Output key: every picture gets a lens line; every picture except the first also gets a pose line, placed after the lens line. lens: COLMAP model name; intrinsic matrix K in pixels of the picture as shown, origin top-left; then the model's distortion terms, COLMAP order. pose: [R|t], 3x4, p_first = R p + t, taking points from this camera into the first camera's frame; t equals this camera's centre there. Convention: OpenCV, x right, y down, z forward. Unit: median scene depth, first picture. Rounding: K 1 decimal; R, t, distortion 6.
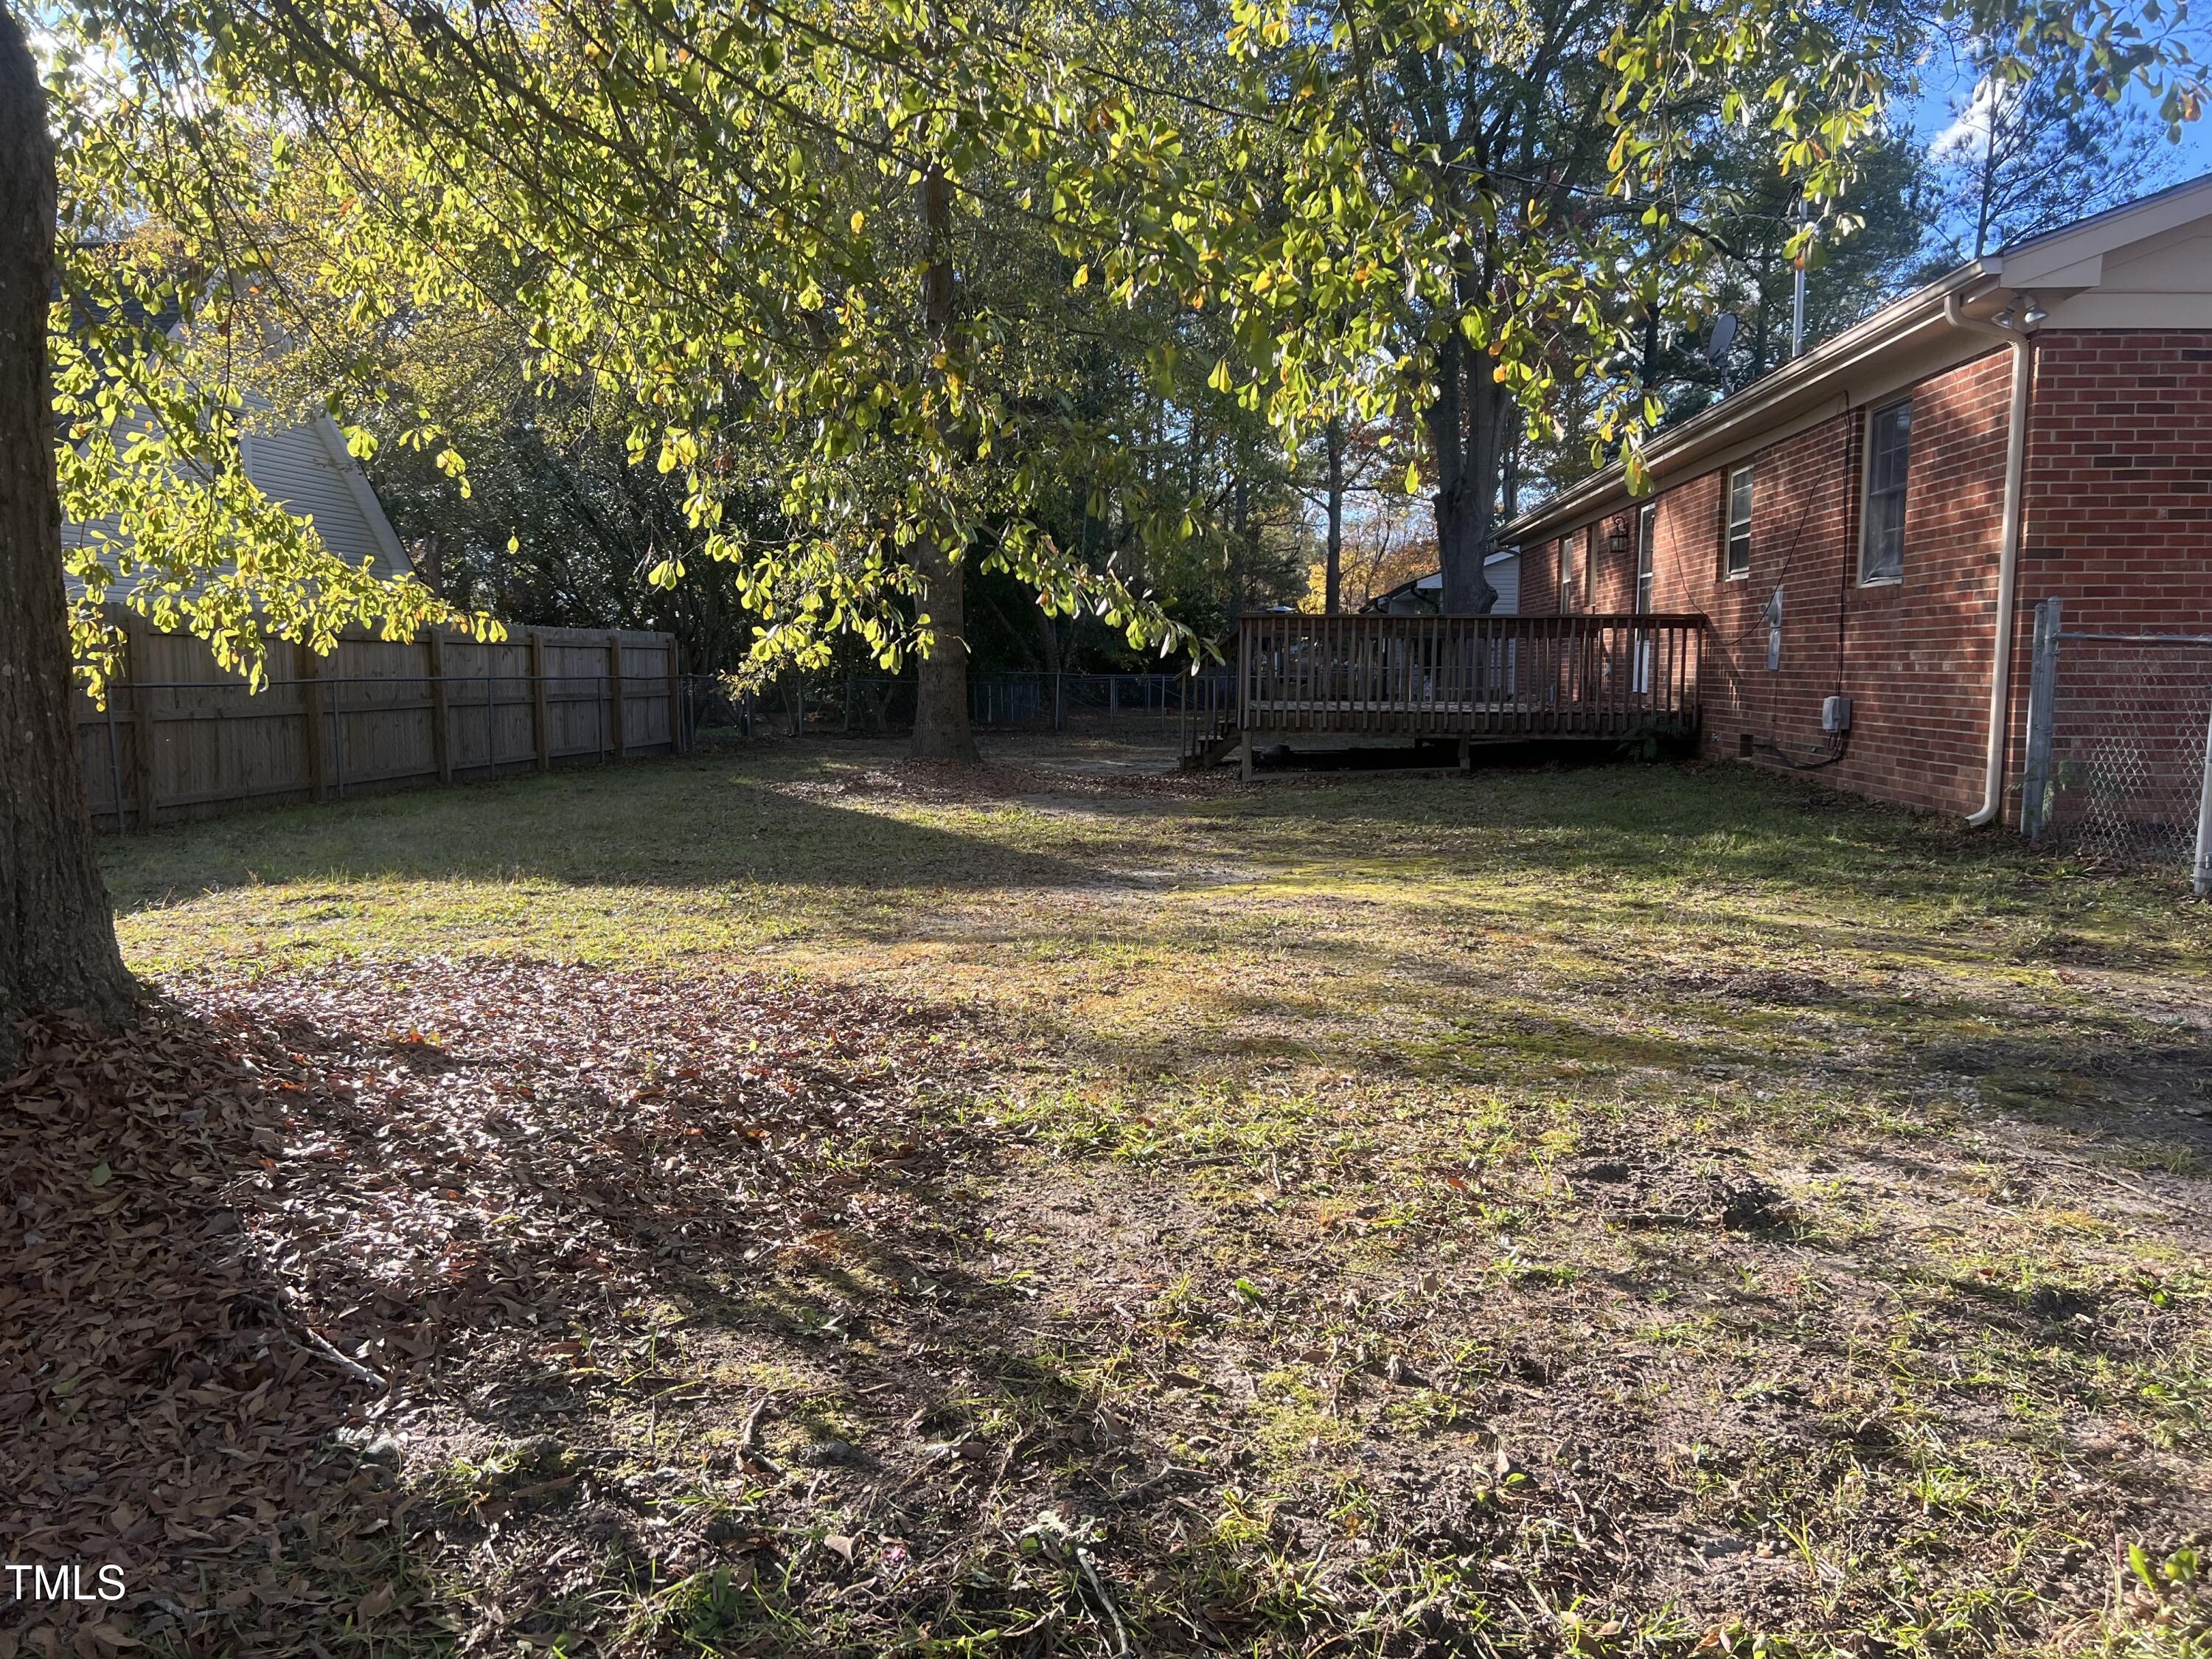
lens RADIAL K [[1698.0, 0, 1106.0], [0, 1698.0, 829.5], [0, 0, 1]] dist [0.098262, -0.165672]
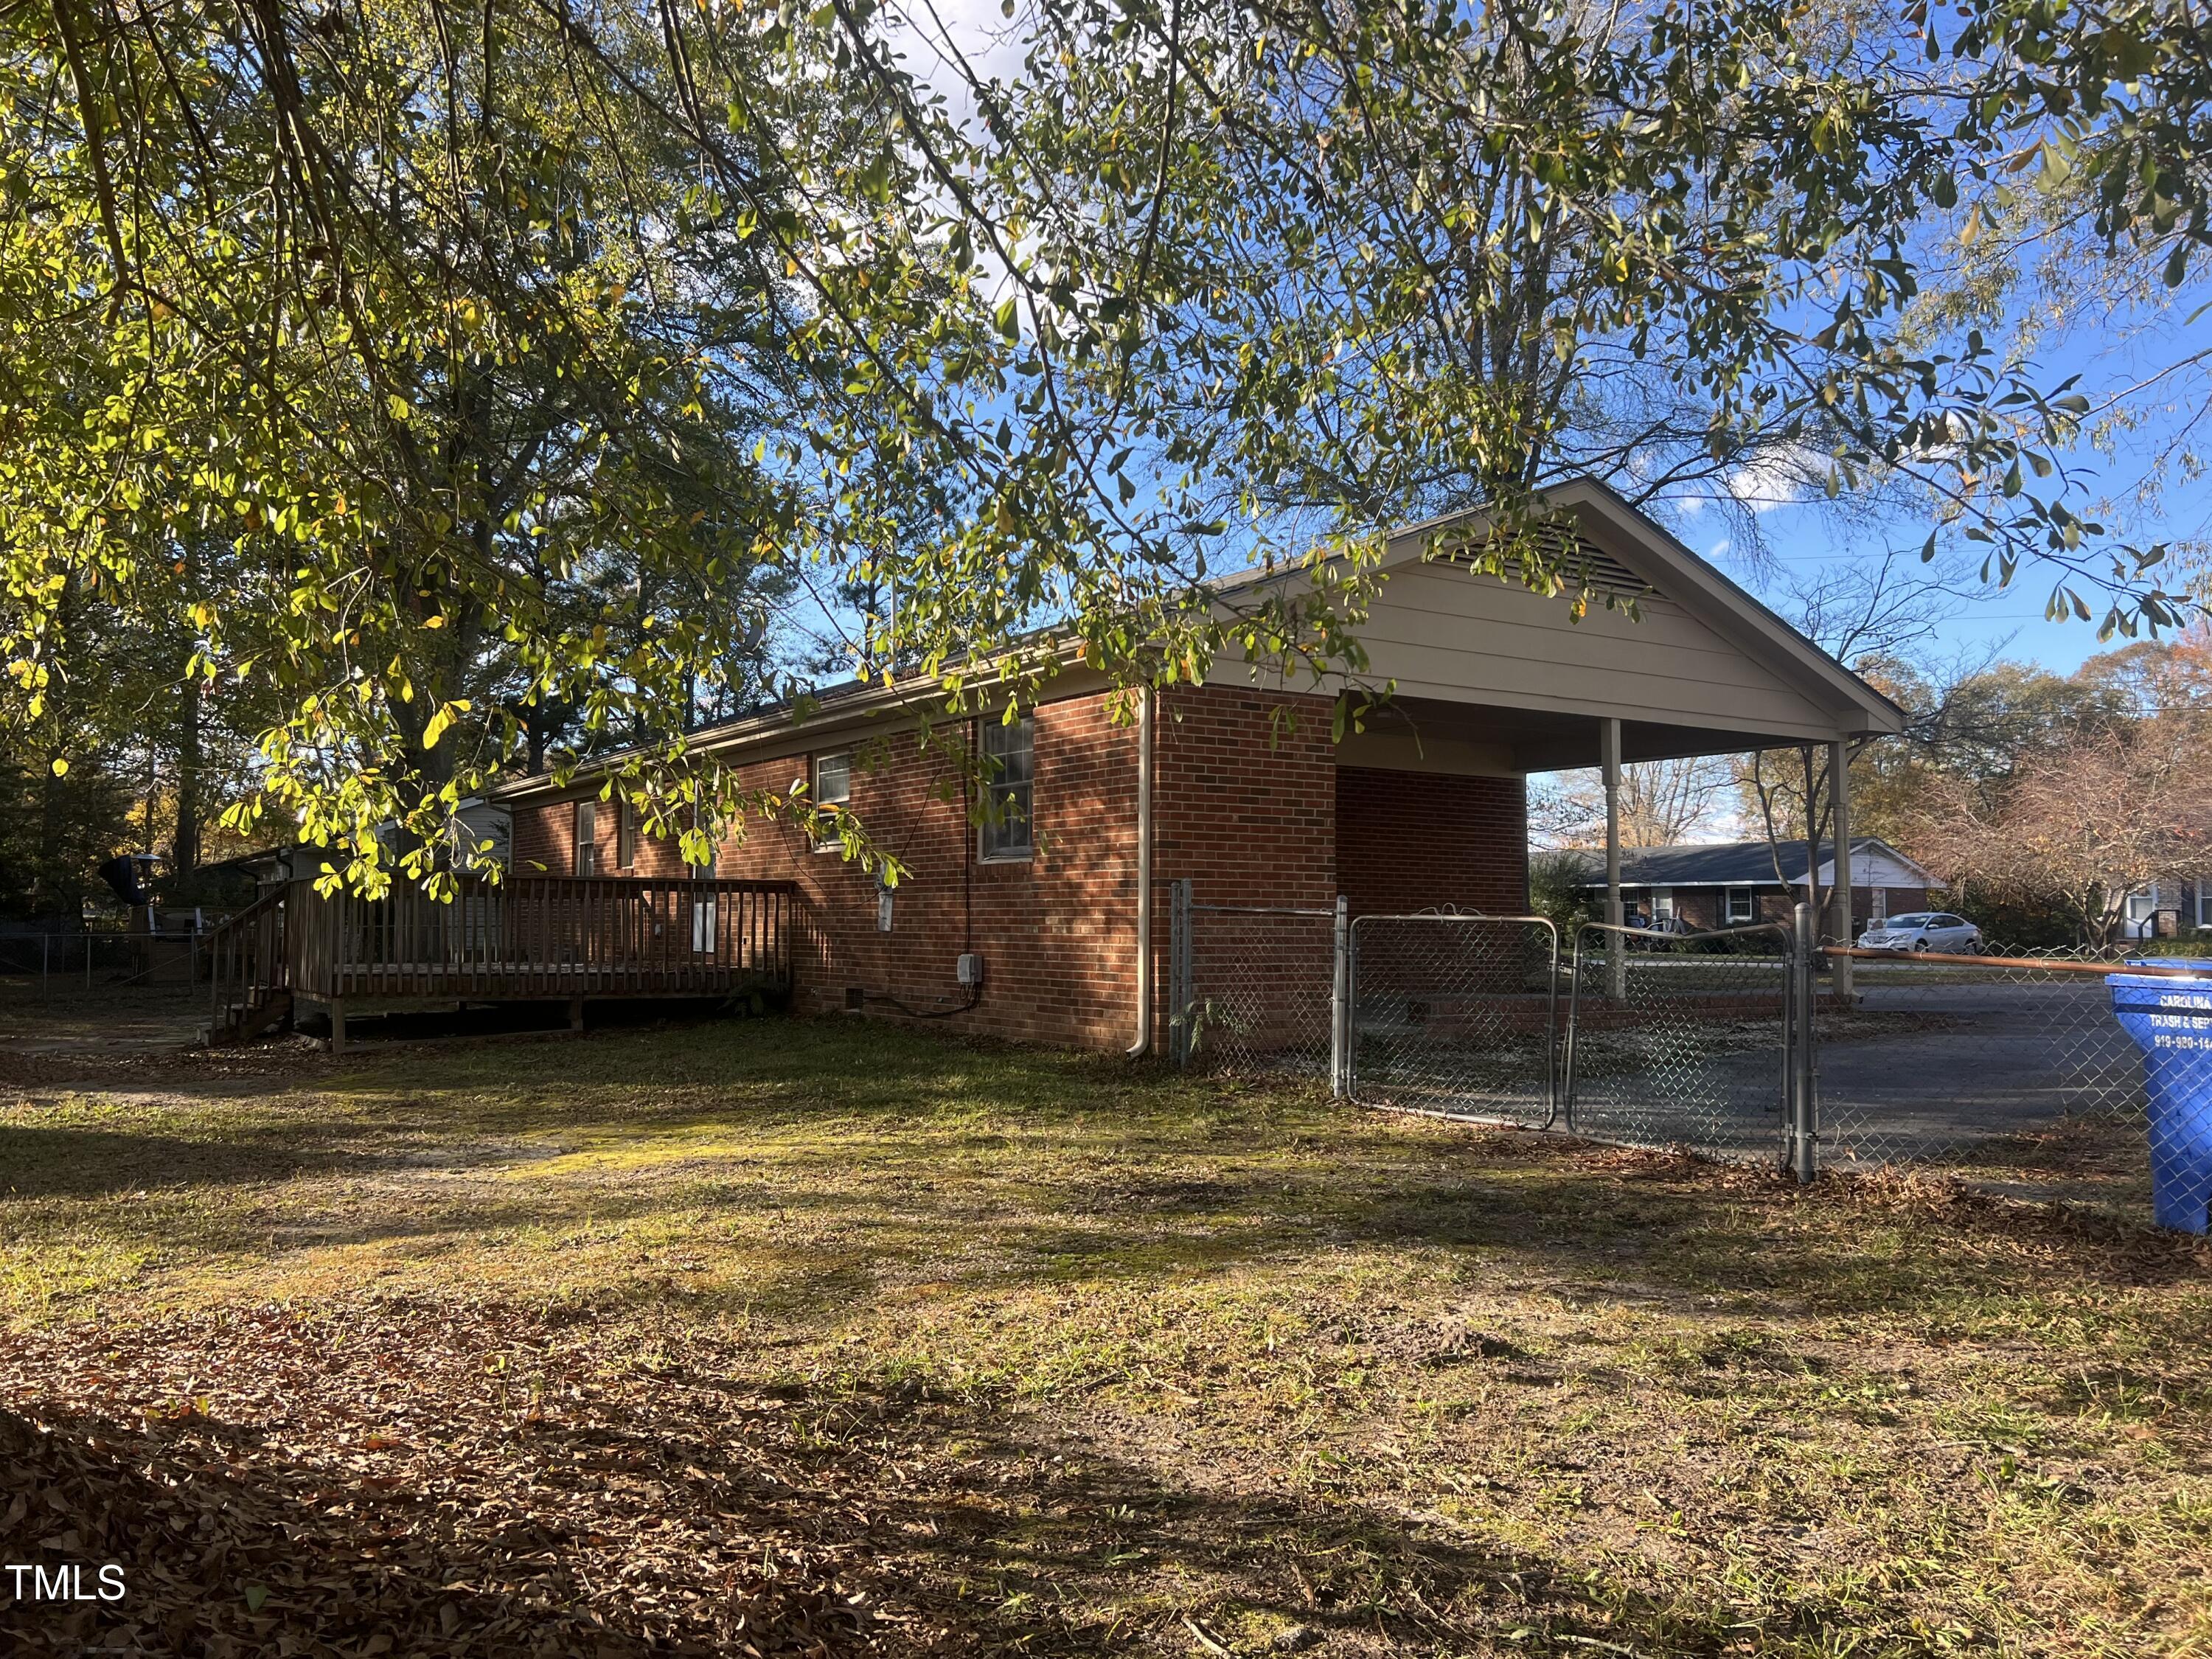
lens RADIAL K [[1698.0, 0, 1106.0], [0, 1698.0, 829.5], [0, 0, 1]] dist [0.098262, -0.165672]
pose [[0.772885, 0.036201, 0.633512, -0.318674], [0.057158, 0.990341, -0.126324, -0.011497], [-0.631966, 0.133844, 0.763351, 0.041229]]
